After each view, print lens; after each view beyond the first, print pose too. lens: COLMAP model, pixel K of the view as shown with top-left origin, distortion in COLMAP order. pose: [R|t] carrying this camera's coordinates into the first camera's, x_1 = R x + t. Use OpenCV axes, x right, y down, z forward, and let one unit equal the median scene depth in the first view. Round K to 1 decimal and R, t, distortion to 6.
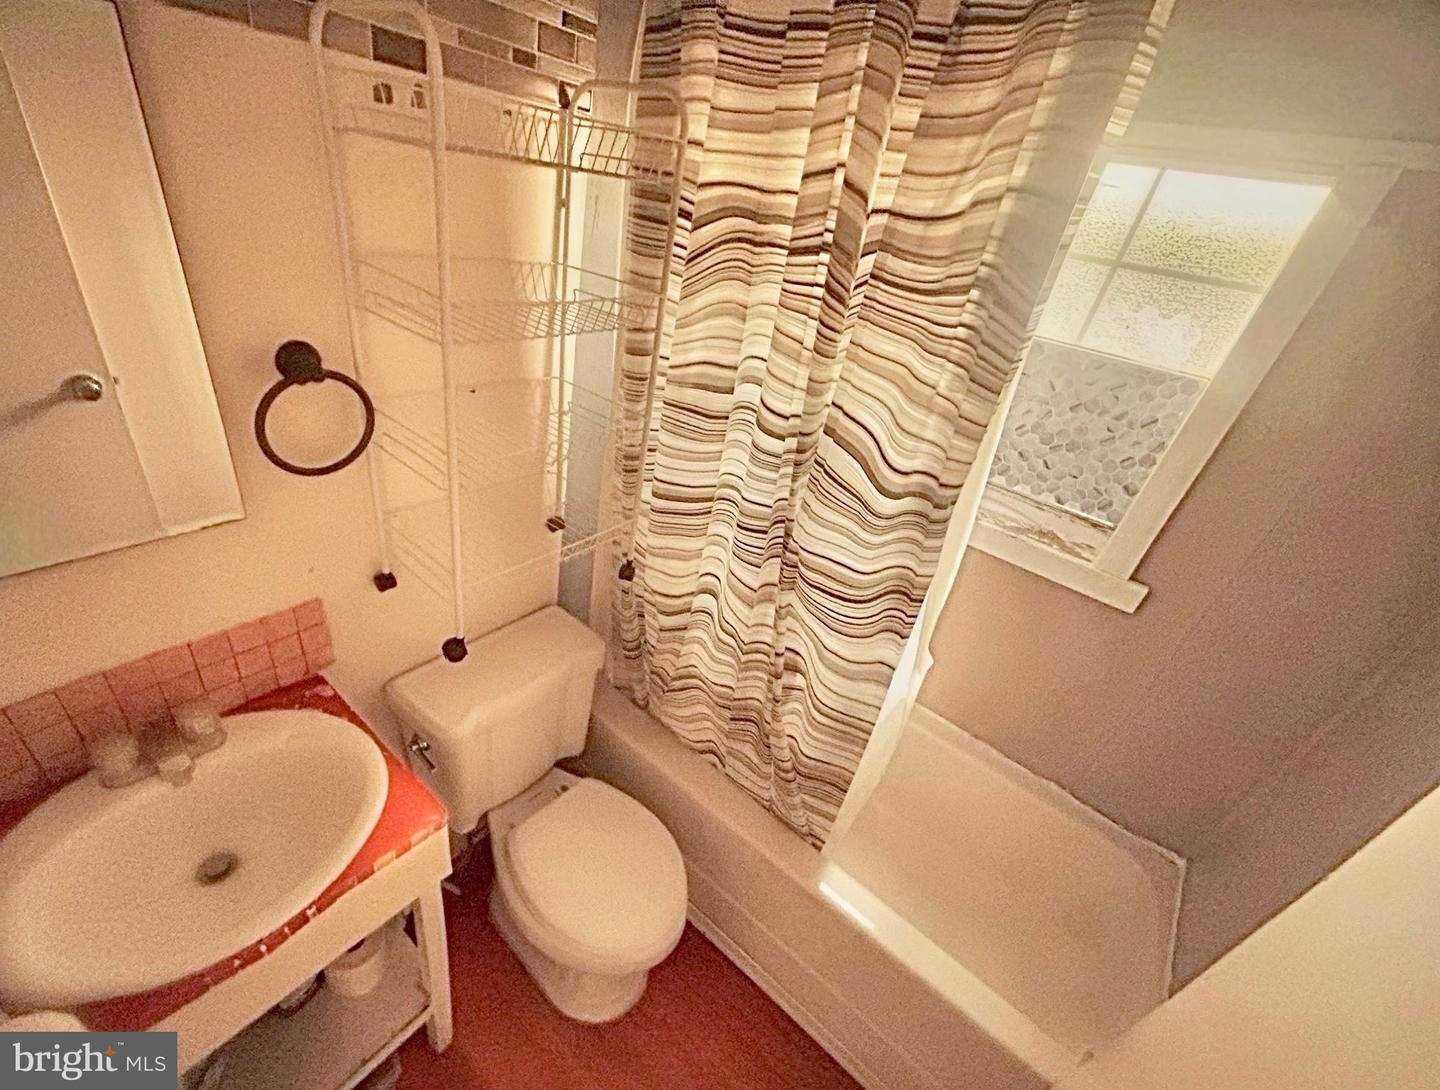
lens RADIAL K [[578.3, 0, 720.0], [0, 578.3, 545.0], [0, 0, 1]] dist [0.001292, 0.000177]
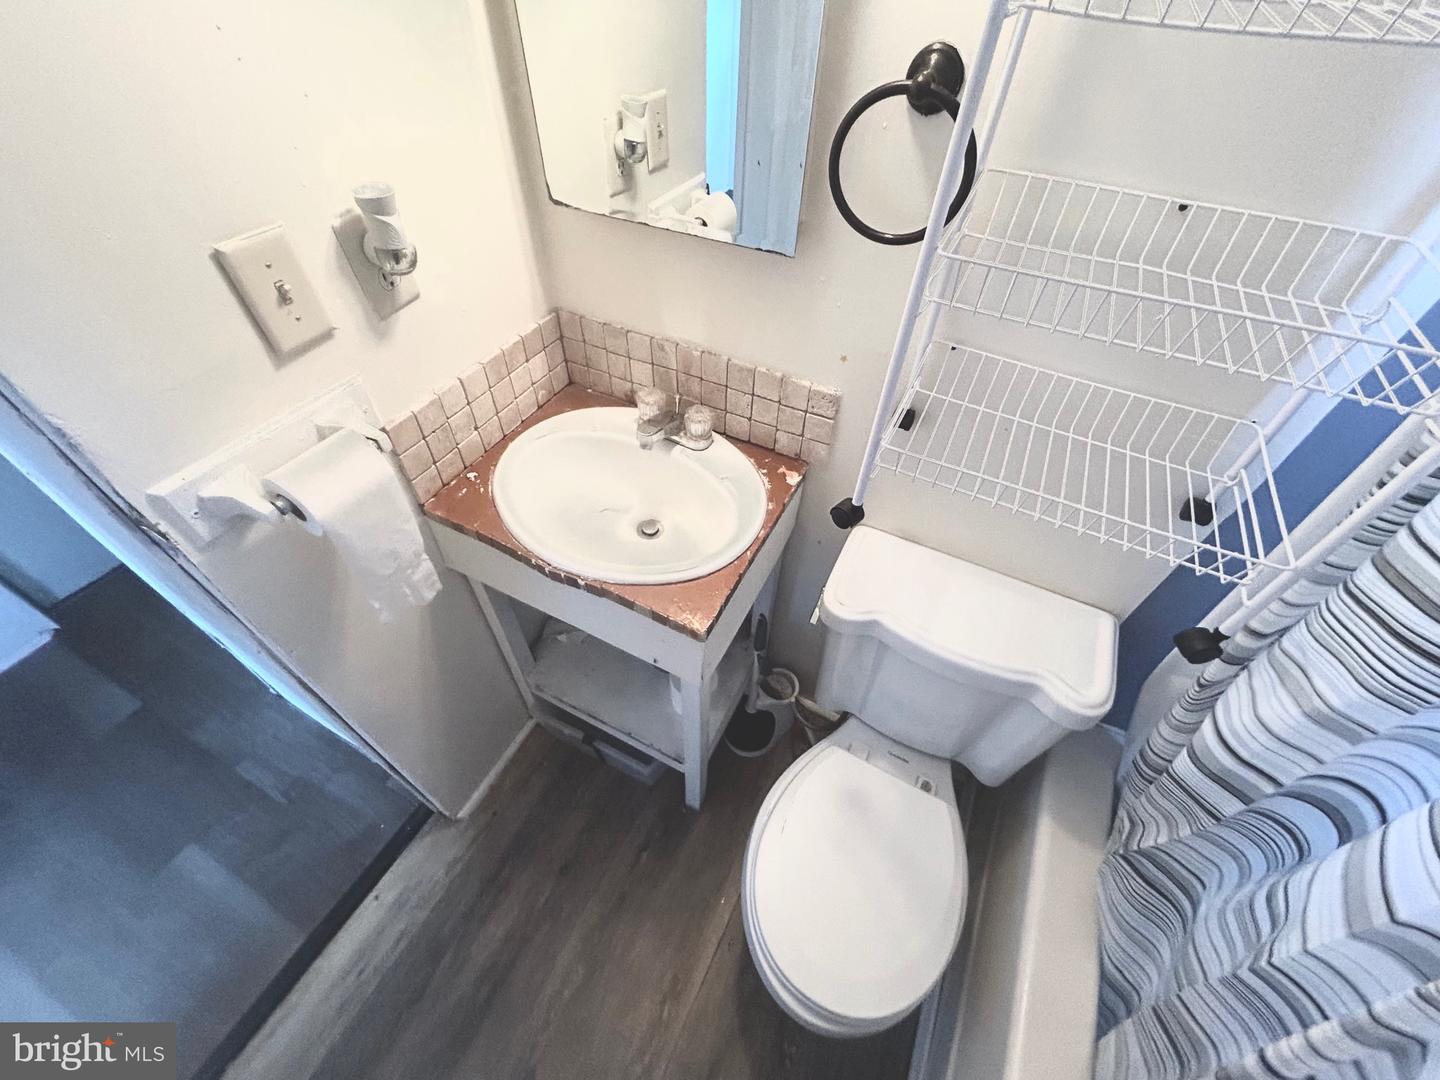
lens RADIAL K [[575.0, 0, 720.0], [0, 575.0, 540.0], [0, 0, 1]] dist [0.000684, -0.002521]
pose [[0.201800, 0.593437, -0.779172, 0.085615], [-0.497600, 0.747338, 0.440317, -0.030036], [0.843606, 0.298860, 0.446108, 0.350068]]
